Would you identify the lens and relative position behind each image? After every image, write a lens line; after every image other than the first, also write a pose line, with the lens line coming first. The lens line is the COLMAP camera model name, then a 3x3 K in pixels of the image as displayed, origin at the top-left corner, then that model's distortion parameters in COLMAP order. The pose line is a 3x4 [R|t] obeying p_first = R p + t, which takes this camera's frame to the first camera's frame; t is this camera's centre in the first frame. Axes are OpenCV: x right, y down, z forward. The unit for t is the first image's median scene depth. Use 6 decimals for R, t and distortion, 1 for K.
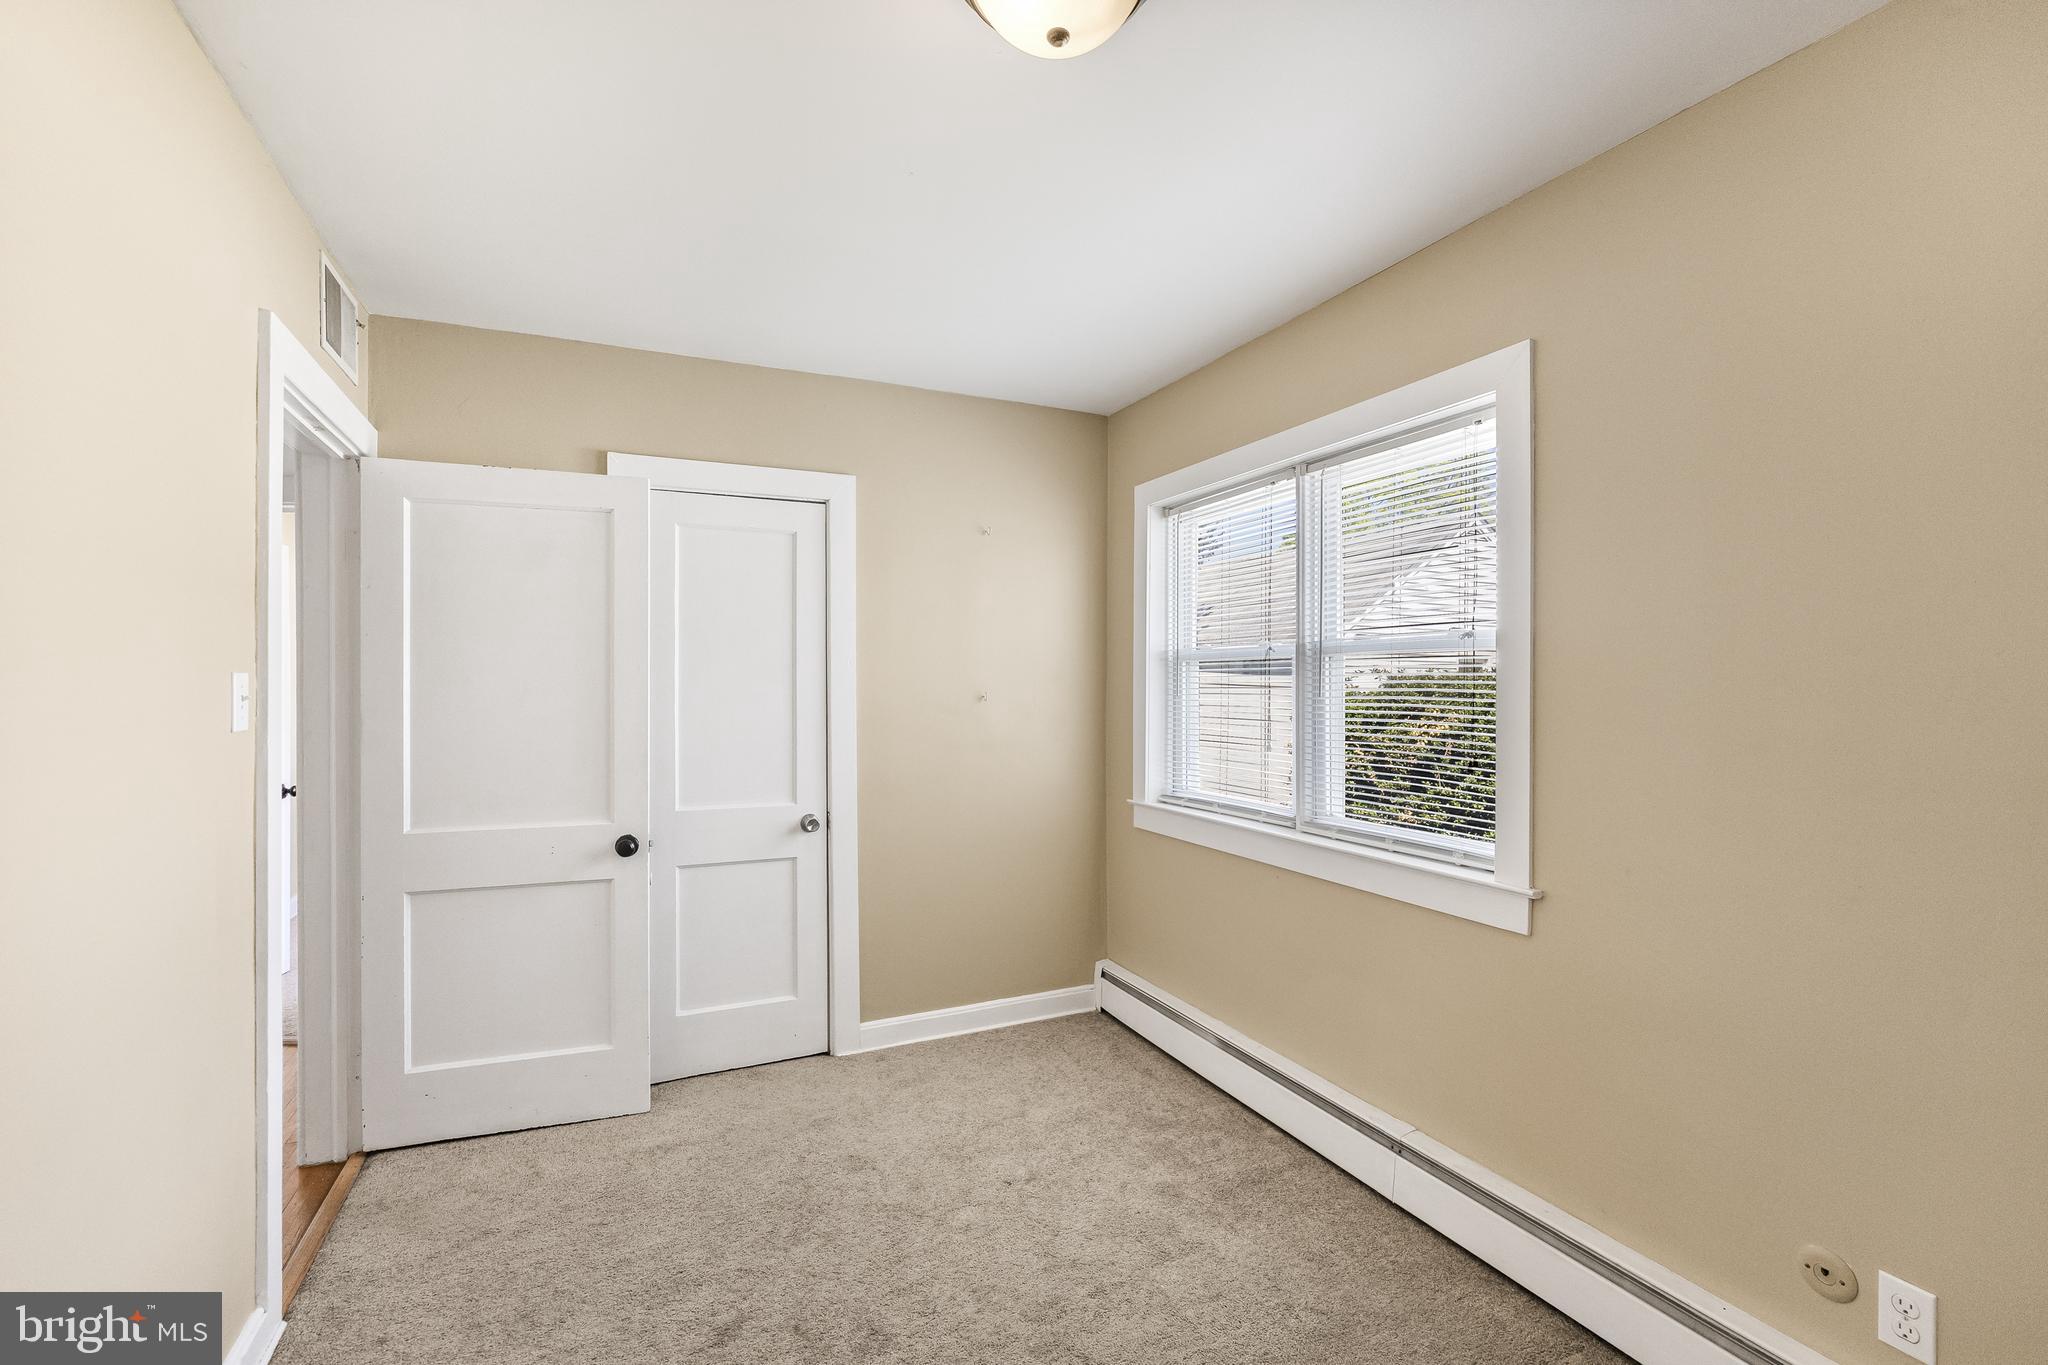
lens RADIAL K [[902.7, 0, 1024.0], [0, 902.7, 682.5], [0, 0, 1]] dist [-0.000124, 0.000252]
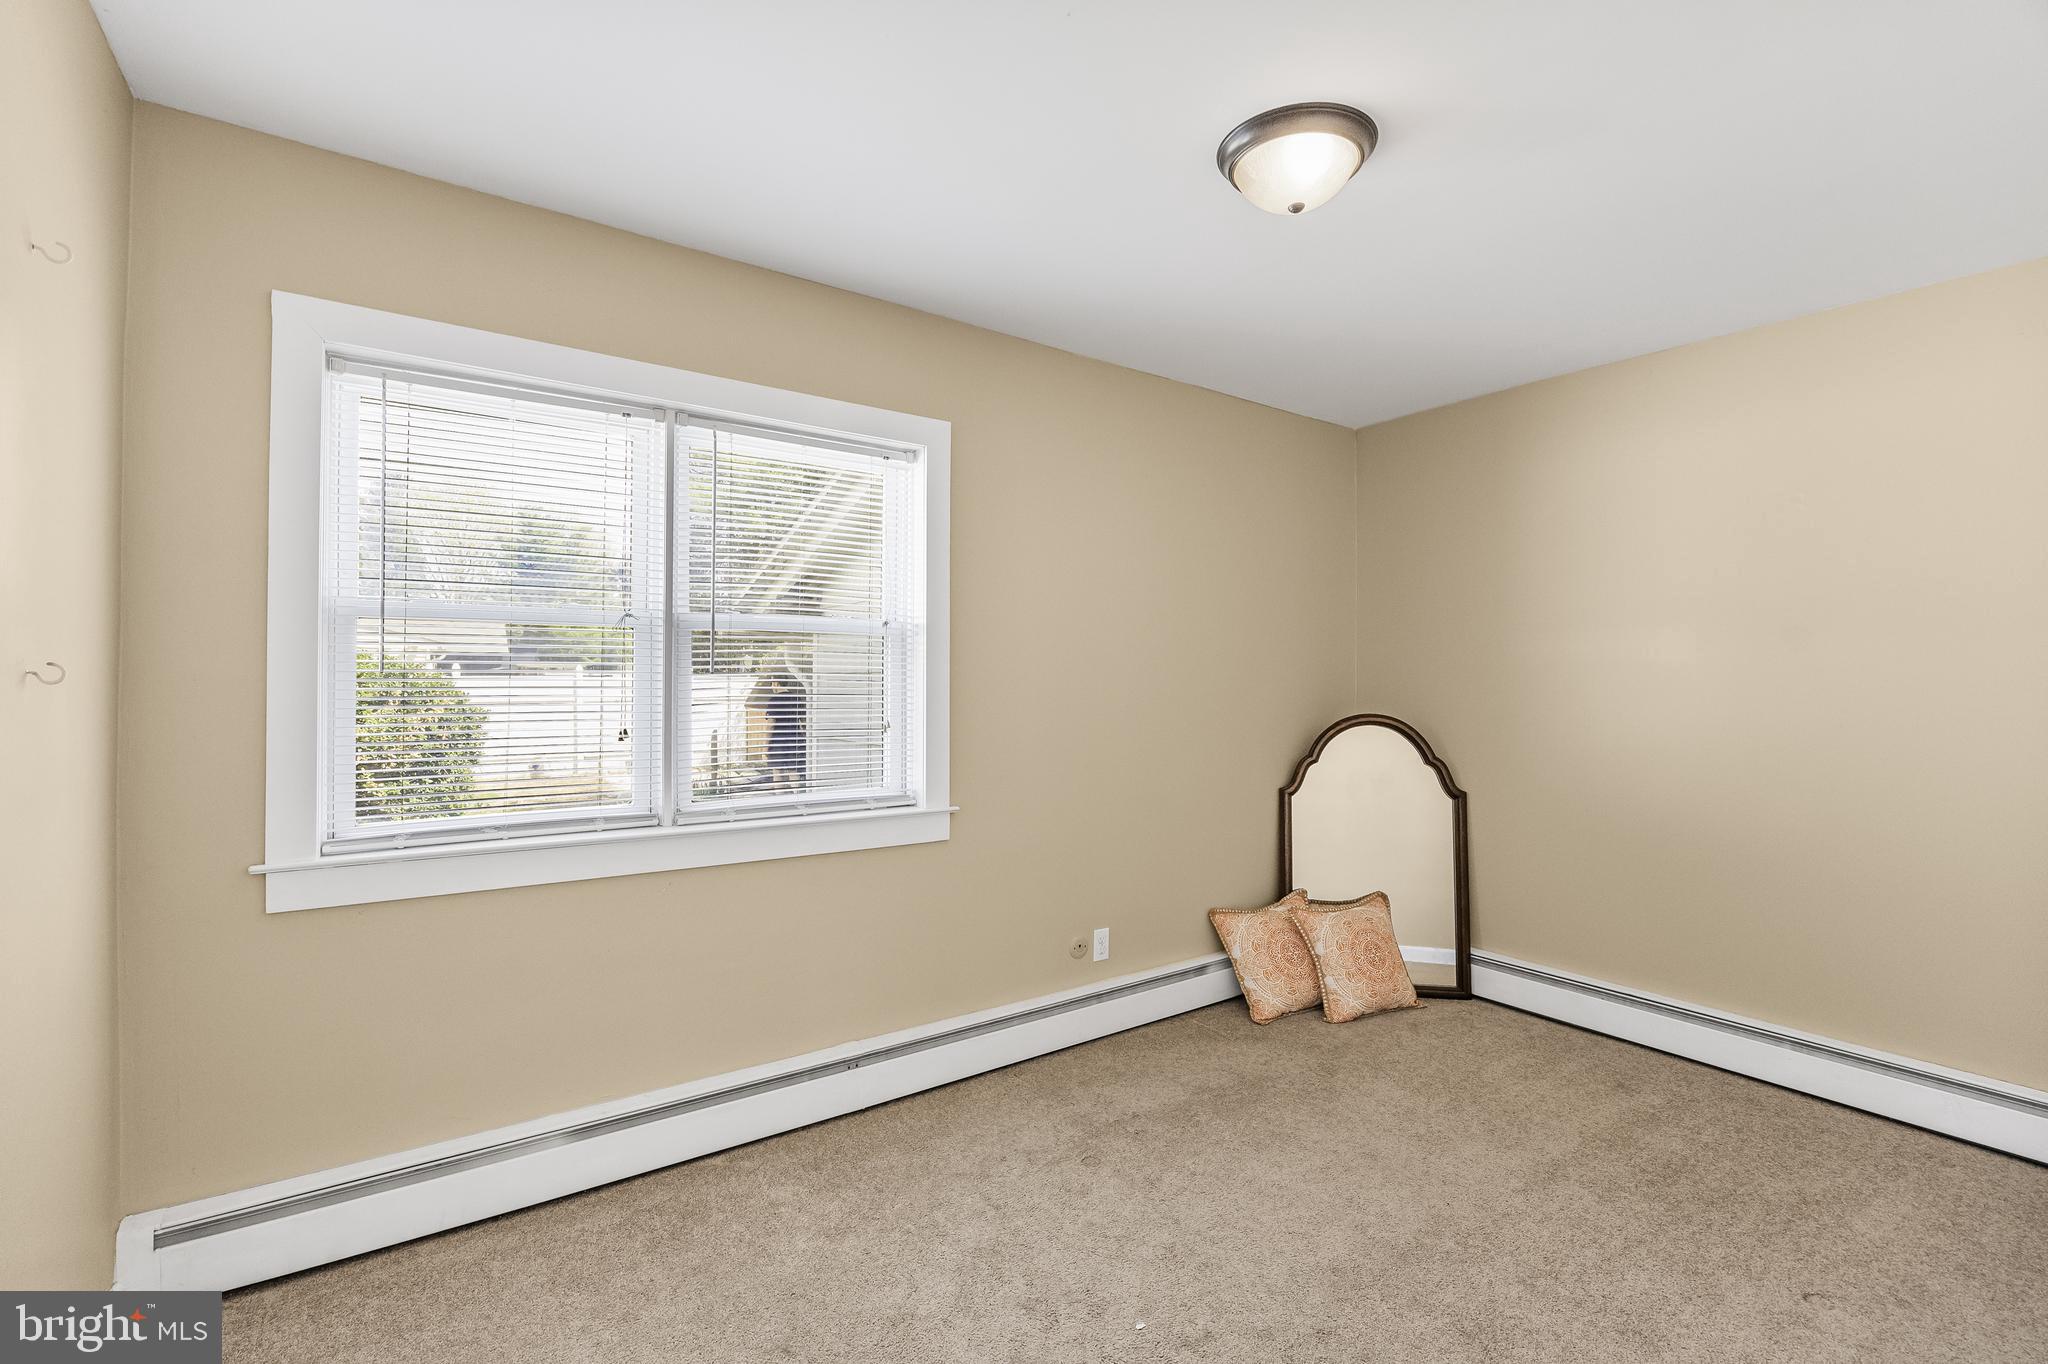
lens RADIAL K [[902.7, 0, 1024.0], [0, 902.7, 682.0], [0, 0, 1]] dist [-0.000124, 0.000252]
pose [[-0.179460, 0.001273, 0.983764, -0.616917], [-0.006001, 0.999979, -0.002389, 0.024037], [-0.983747, -0.006333, -0.179448, 0.808461]]
